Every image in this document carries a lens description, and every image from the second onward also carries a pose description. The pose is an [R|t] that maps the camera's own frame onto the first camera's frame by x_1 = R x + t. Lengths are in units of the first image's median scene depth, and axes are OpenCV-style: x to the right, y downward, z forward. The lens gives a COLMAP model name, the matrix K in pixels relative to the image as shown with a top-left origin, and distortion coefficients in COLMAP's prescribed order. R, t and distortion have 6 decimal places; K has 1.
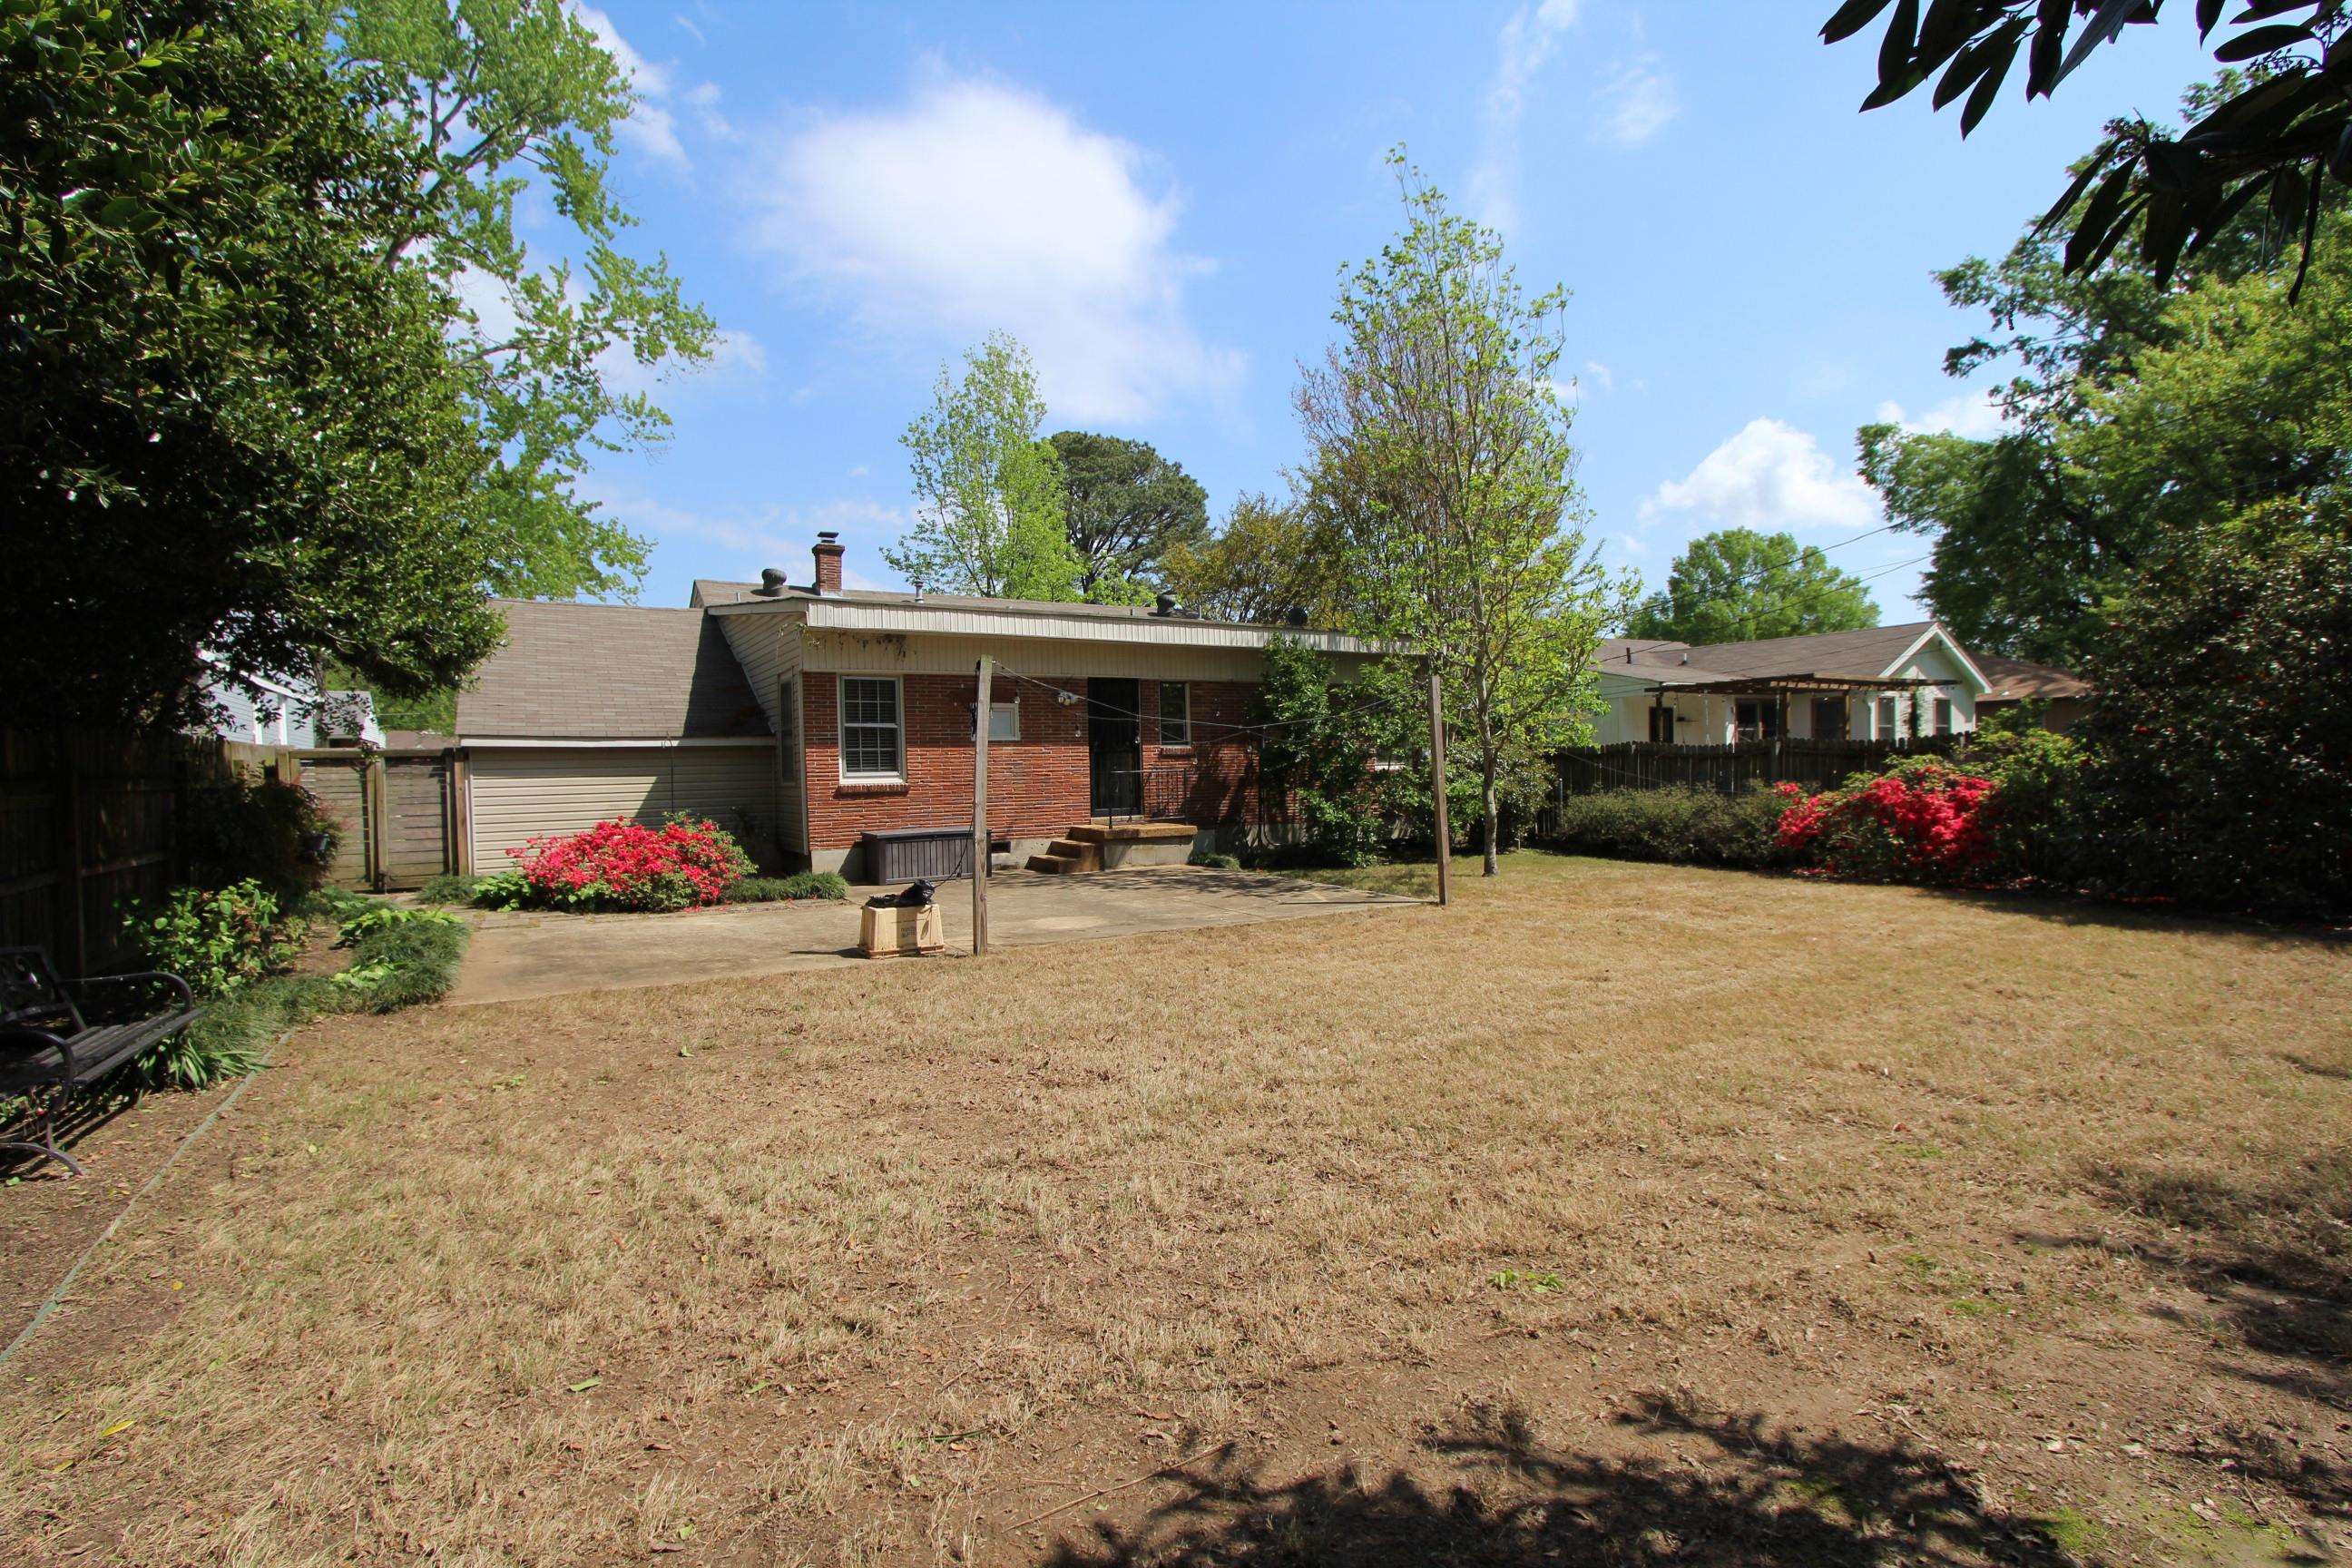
lens RADIAL K [[1090.0, 0, 1187.8], [0, 1090.0, 787.5], [0, 0, 1]] dist [-0.000273, -0.011527]
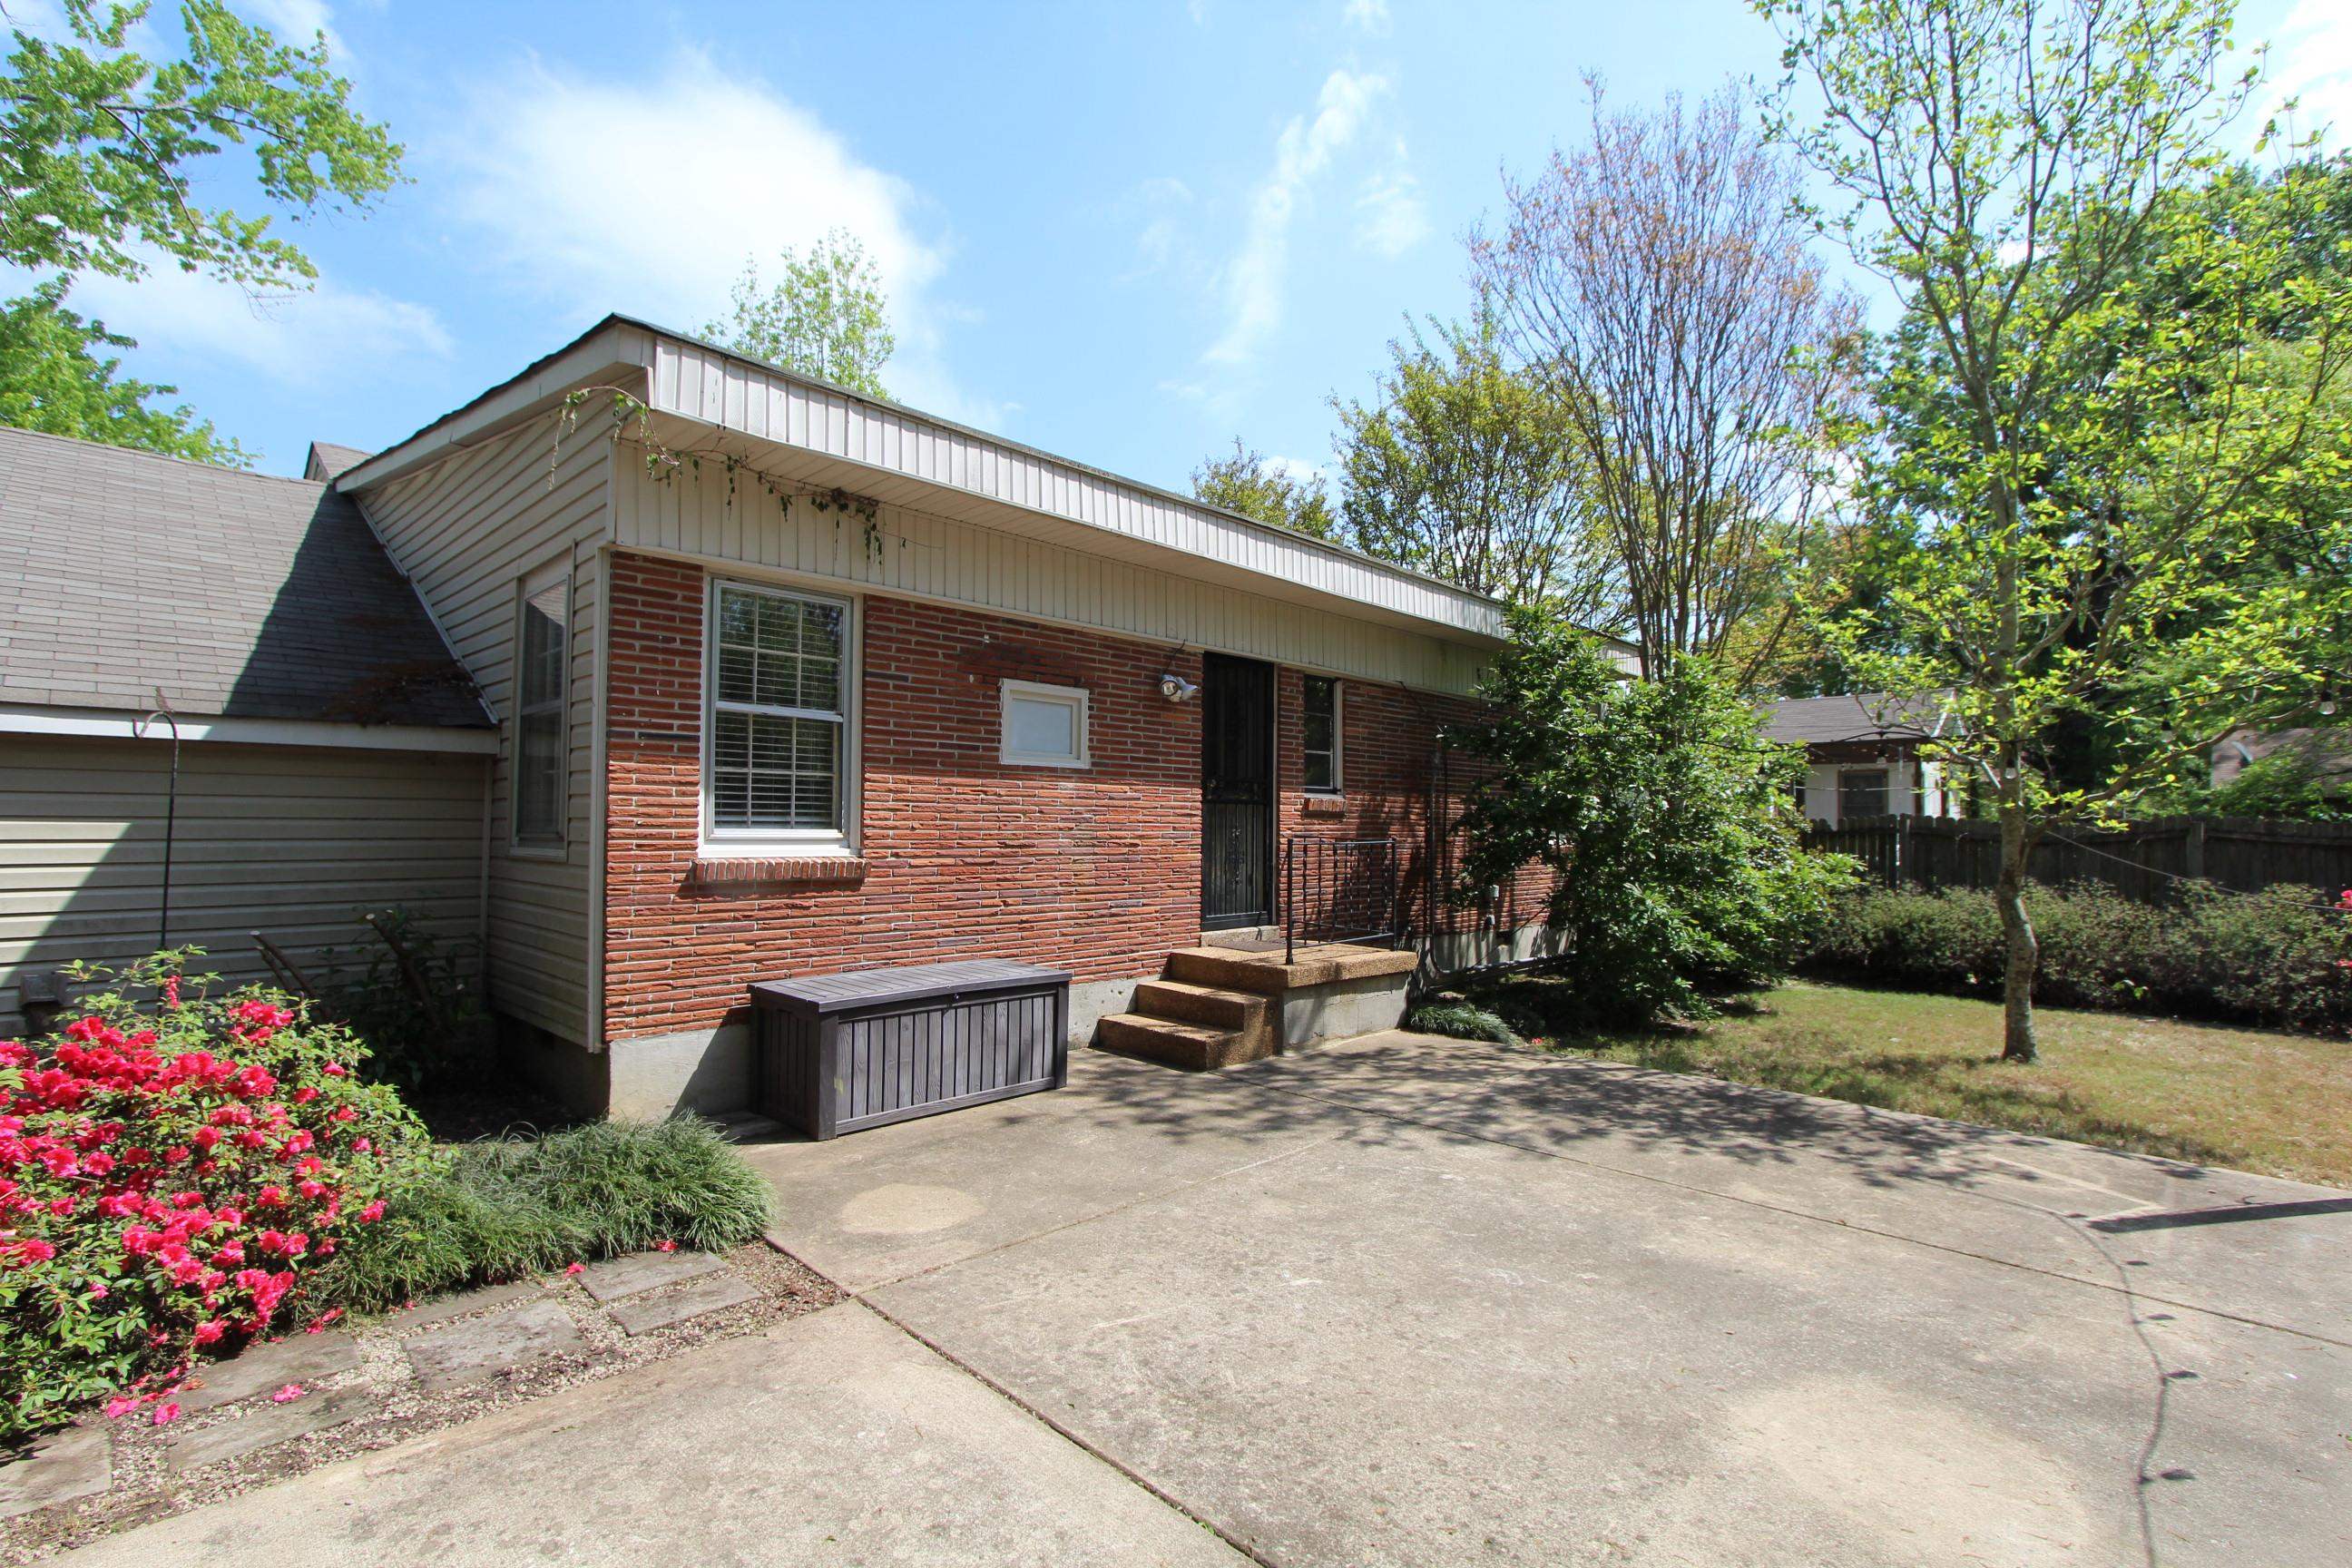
lens RADIAL K [[1090.0, 0, 1187.8], [0, 1090.0, 787.5], [0, 0, 1]] dist [-0.000273, -0.011527]
pose [[0.969560, 0.033116, 0.242606, -0.229260], [-0.016741, 0.997459, -0.069247, -0.004092], [-0.244282, 0.063078, 0.967650, 0.548707]]
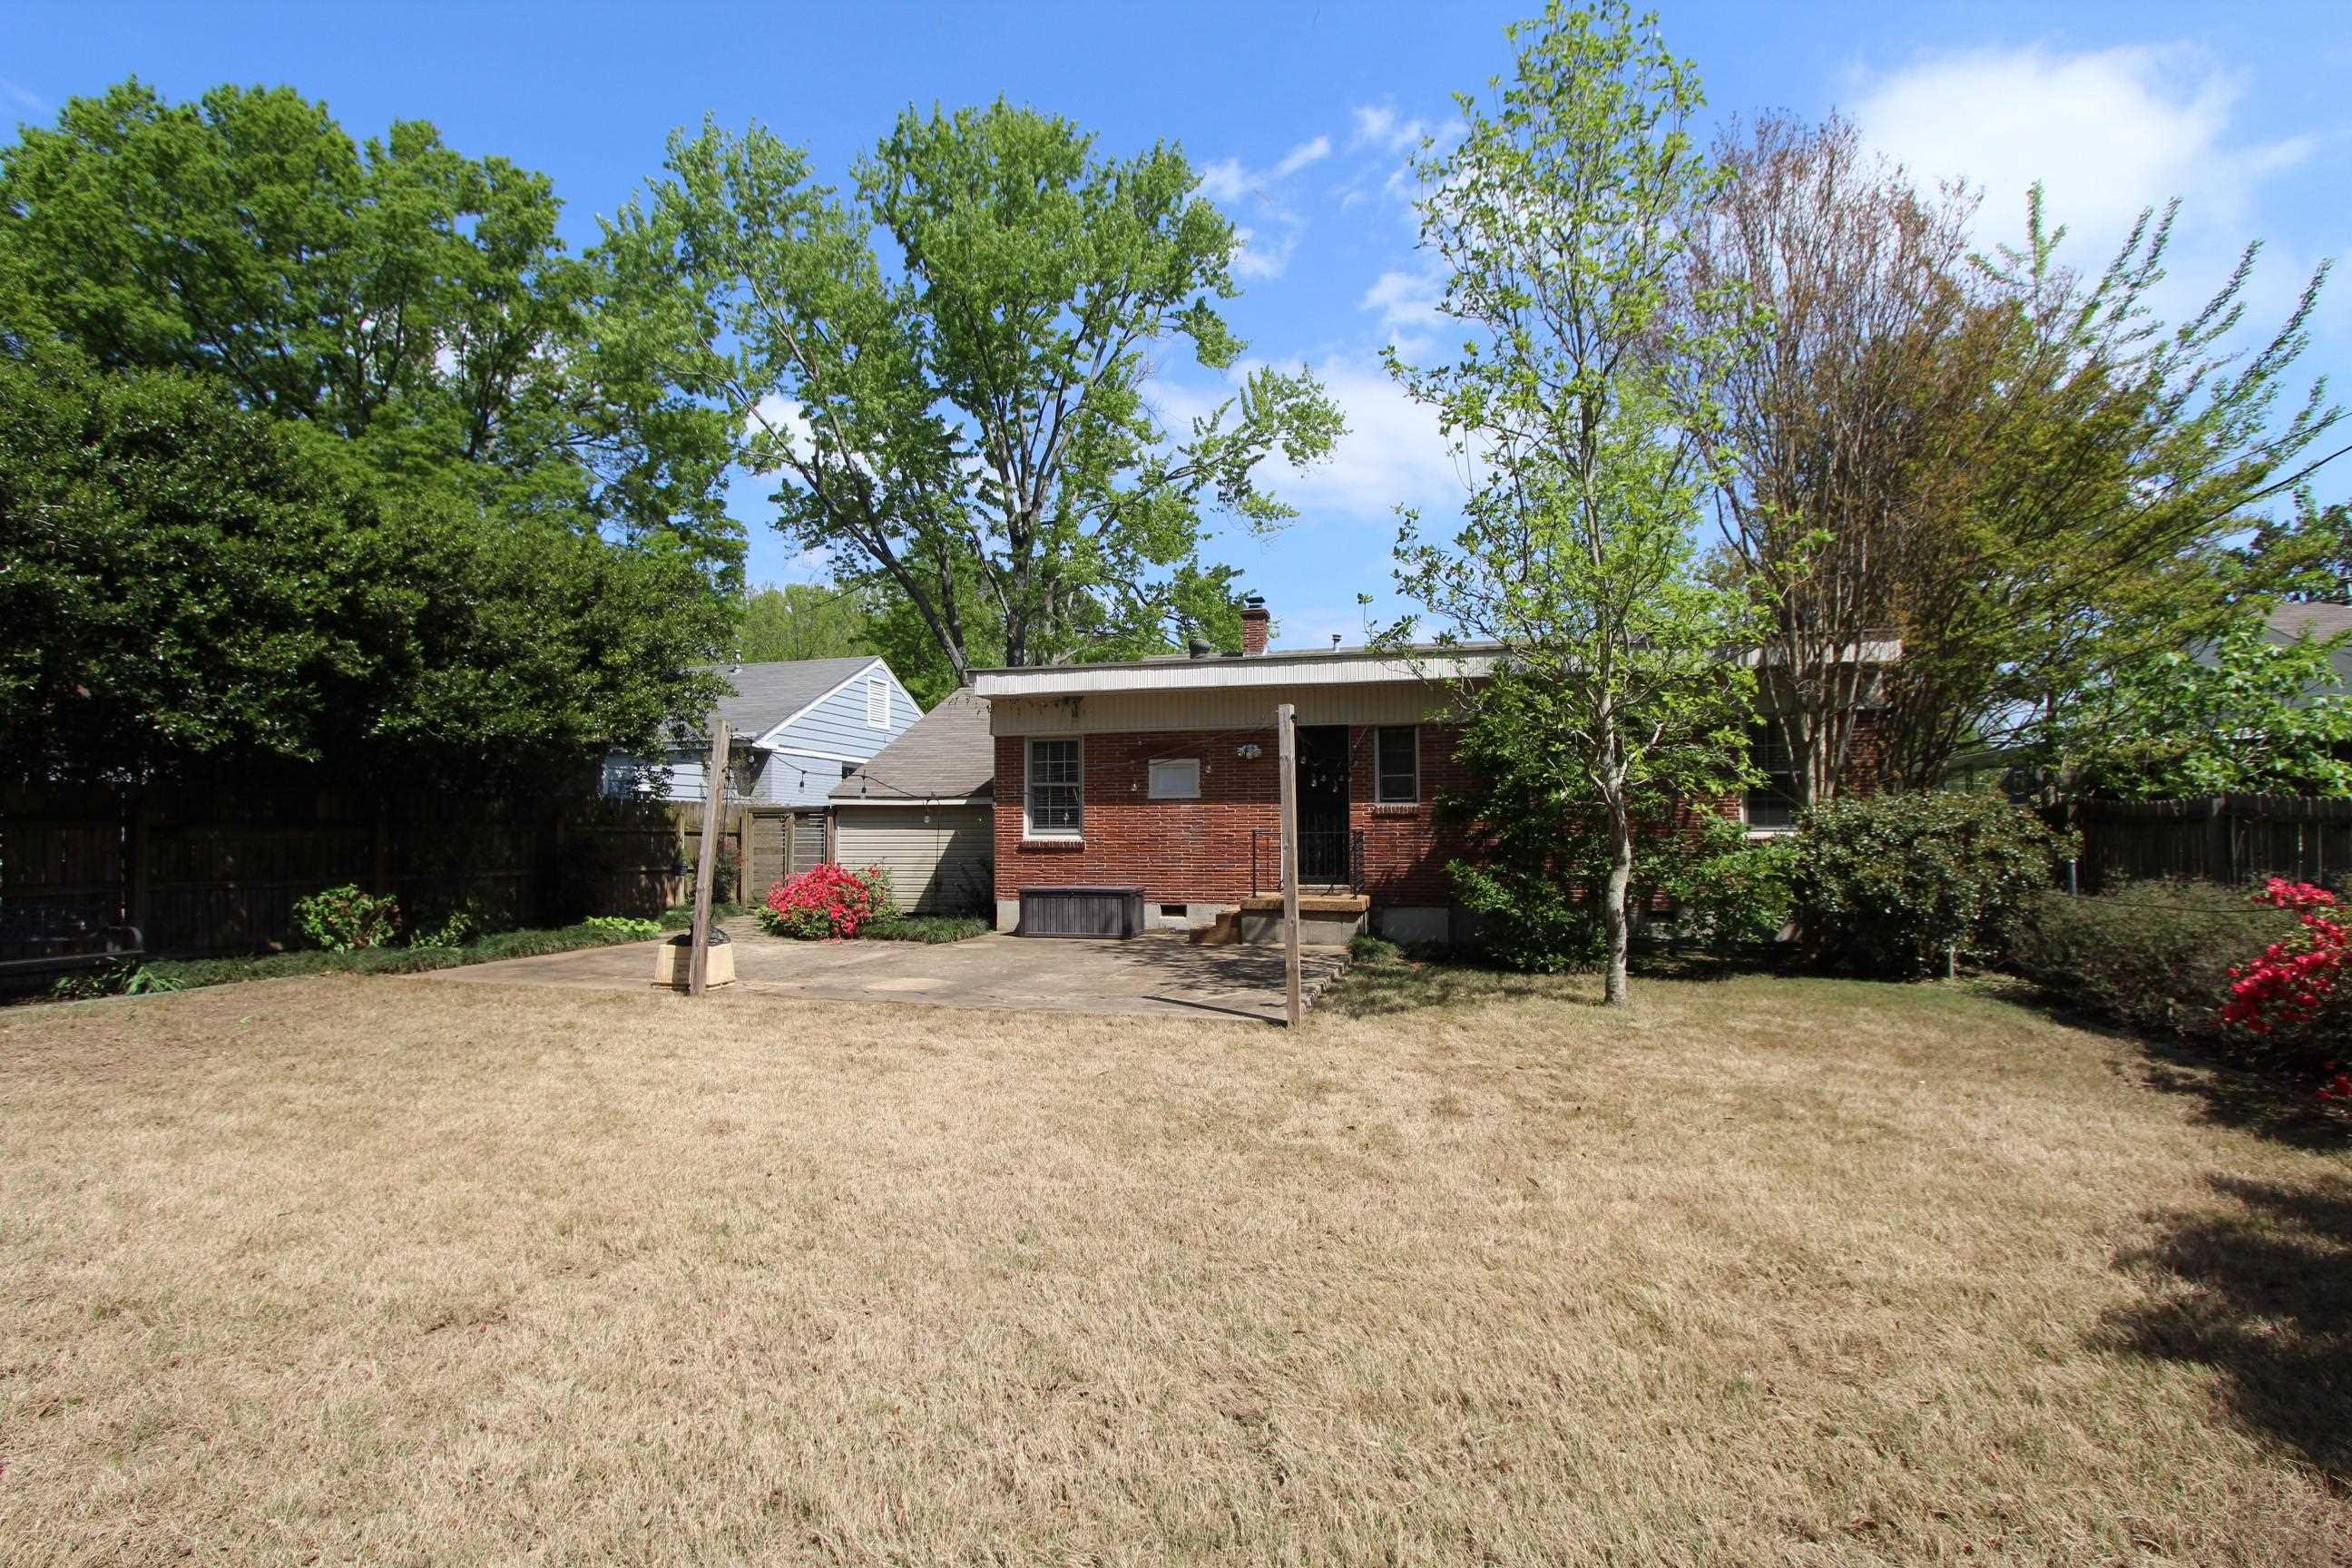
lens RADIAL K [[1090.0, 0, 1187.8], [0, 1090.0, 787.5], [0, 0, 1]] dist [-0.000273, -0.011527]
pose [[0.685498, -0.012861, -0.727961, 0.530995], [-0.026922, 0.998712, -0.042996, -0.011893], [0.727577, 0.049072, 0.684269, 0.354301]]
